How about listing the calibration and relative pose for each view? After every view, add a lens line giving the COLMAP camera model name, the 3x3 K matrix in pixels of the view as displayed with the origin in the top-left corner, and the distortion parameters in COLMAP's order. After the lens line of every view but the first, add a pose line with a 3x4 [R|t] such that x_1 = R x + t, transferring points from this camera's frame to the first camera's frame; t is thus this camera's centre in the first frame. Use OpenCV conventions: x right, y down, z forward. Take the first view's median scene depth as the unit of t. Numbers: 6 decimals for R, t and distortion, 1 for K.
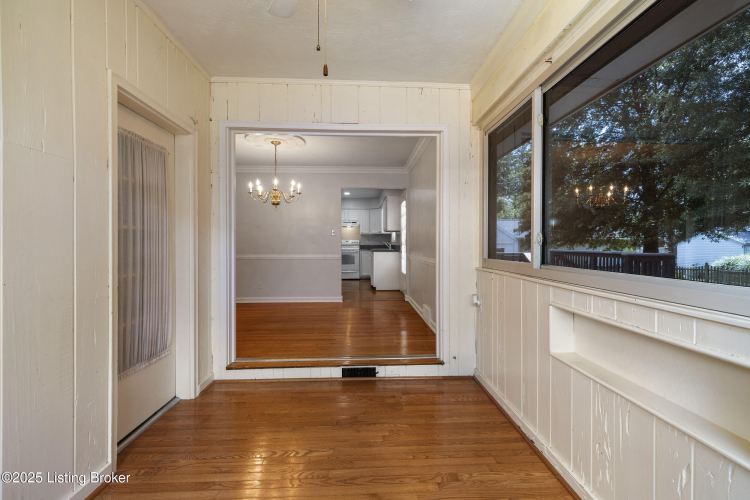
lens RADIAL K [[318.5, 0, 374.8], [0, 318.5, 245.1], [0, 0, 1]] dist [0.000391, -0.000329]
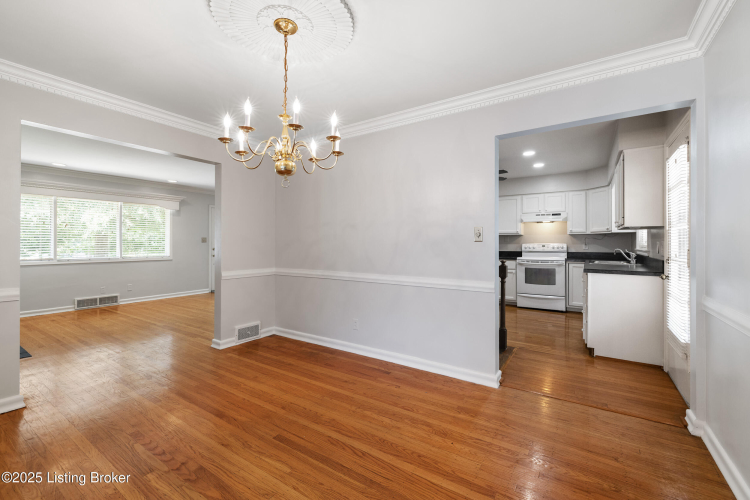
lens RADIAL K [[318.5, 0, 376.5], [0, 318.5, 242.6], [0, 0, 1]] dist [0.000391, -0.000329]
pose [[0.808460, -0.000557, -0.588551, 0.019018], [-0.002956, 0.999983, -0.005008, -0.018286], [0.588544, 0.005788, 0.808444, 0.397780]]
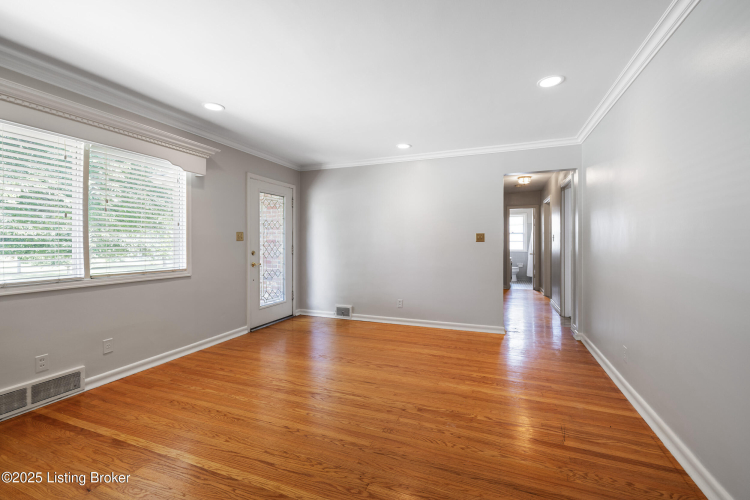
lens RADIAL K [[318.5, 0, 380.7], [0, 318.5, 244.3], [0, 0, 1]] dist [0.000391, -0.000329]
pose [[0.919928, 0.003444, -0.392073, -0.574673], [-0.004790, 0.999986, -0.002455, -0.016387], [0.392058, 0.004136, 0.919931, 0.484267]]
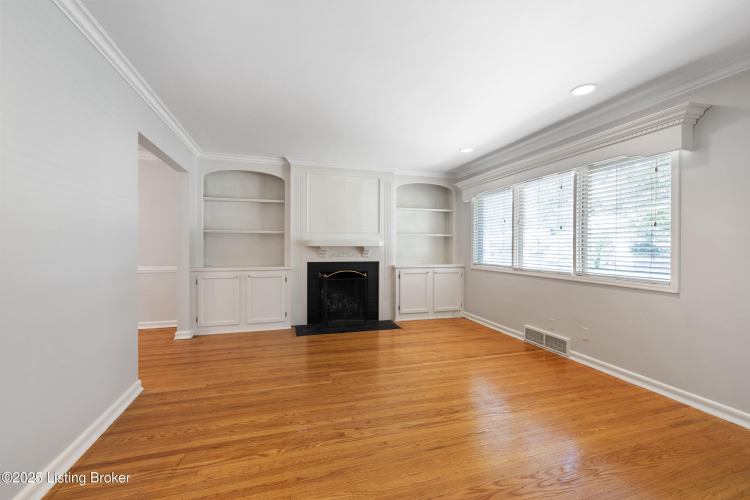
lens RADIAL K [[318.5, 0, 376.1], [0, 318.5, 249.4], [0, 0, 1]] dist [0.000391, -0.000329]
pose [[-0.969074, -0.001363, -0.246768, -0.619101], [-0.006131, 0.999809, 0.018553, -0.020683], [0.246696, 0.019492, -0.968897, 1.028556]]
